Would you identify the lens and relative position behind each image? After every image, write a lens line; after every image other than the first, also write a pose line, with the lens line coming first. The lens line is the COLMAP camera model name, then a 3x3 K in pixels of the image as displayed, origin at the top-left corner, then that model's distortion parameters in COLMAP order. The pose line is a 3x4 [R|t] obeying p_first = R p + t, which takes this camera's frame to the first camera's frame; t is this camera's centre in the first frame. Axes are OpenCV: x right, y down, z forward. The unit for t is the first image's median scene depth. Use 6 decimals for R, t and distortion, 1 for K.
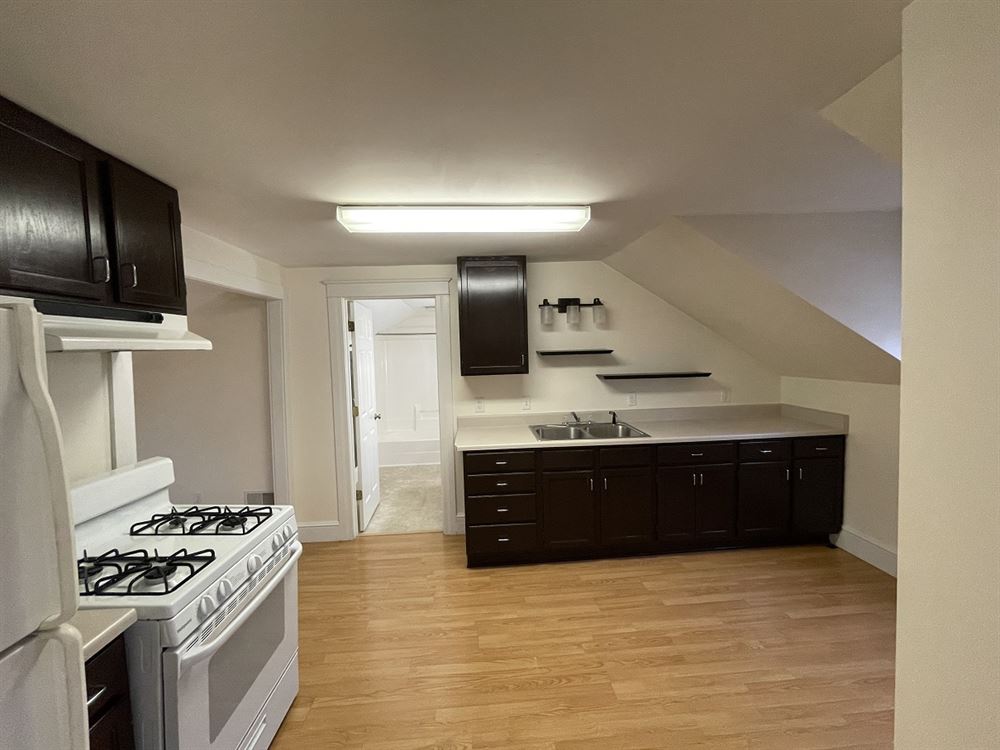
lens RADIAL K [[405.1, 0, 496.8], [0, 405.1, 373.2], [0, 0, 1]] dist [-0.009171, 0.000667]
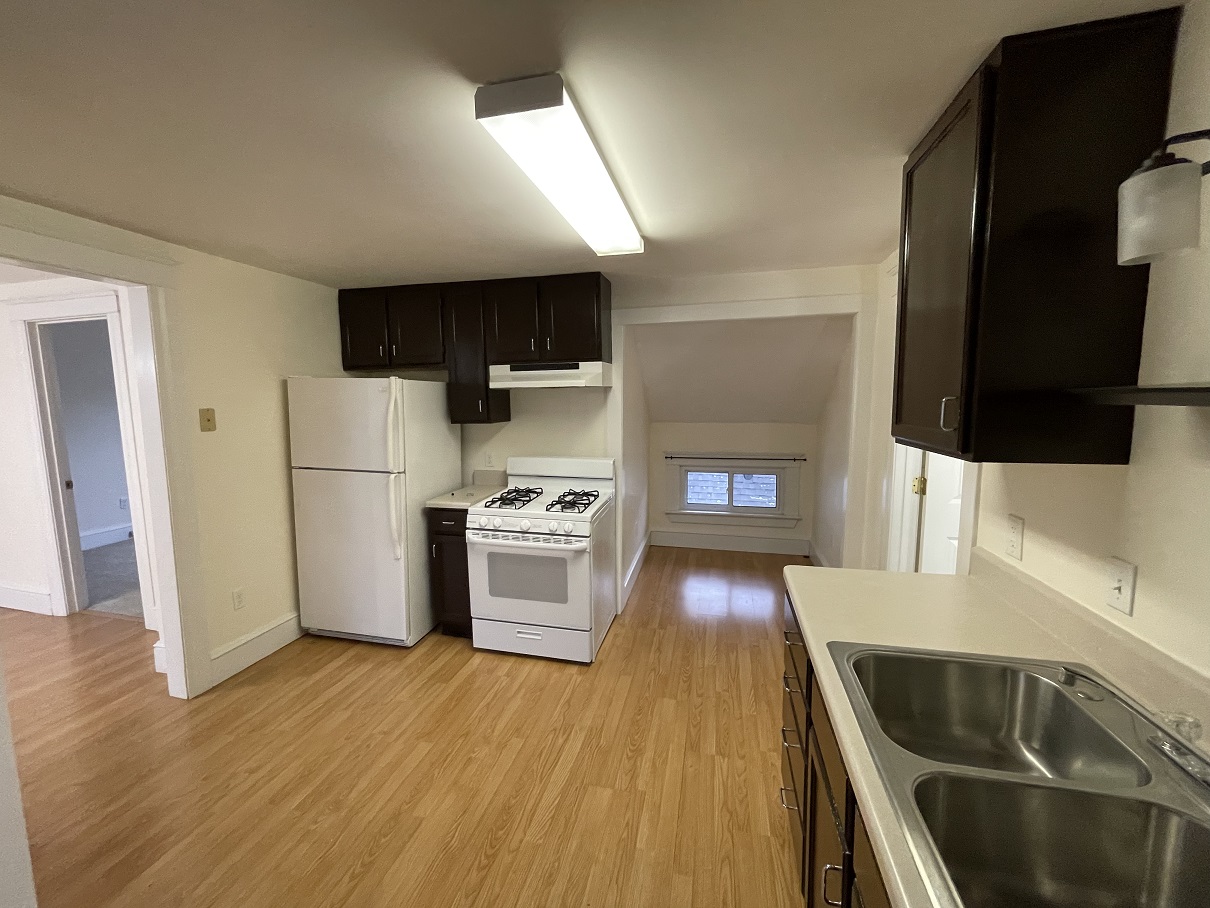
lens RADIAL K [[490.1, 0, 601.1], [0, 490.1, 451.8], [0, 0, 1]] dist [-0.009171, 0.000667]
pose [[-0.285180, 0.137532, -0.948555, 0.460446], [-0.027200, 0.988092, 0.151442, -0.047580], [0.958088, 0.068989, -0.278043, 0.774844]]
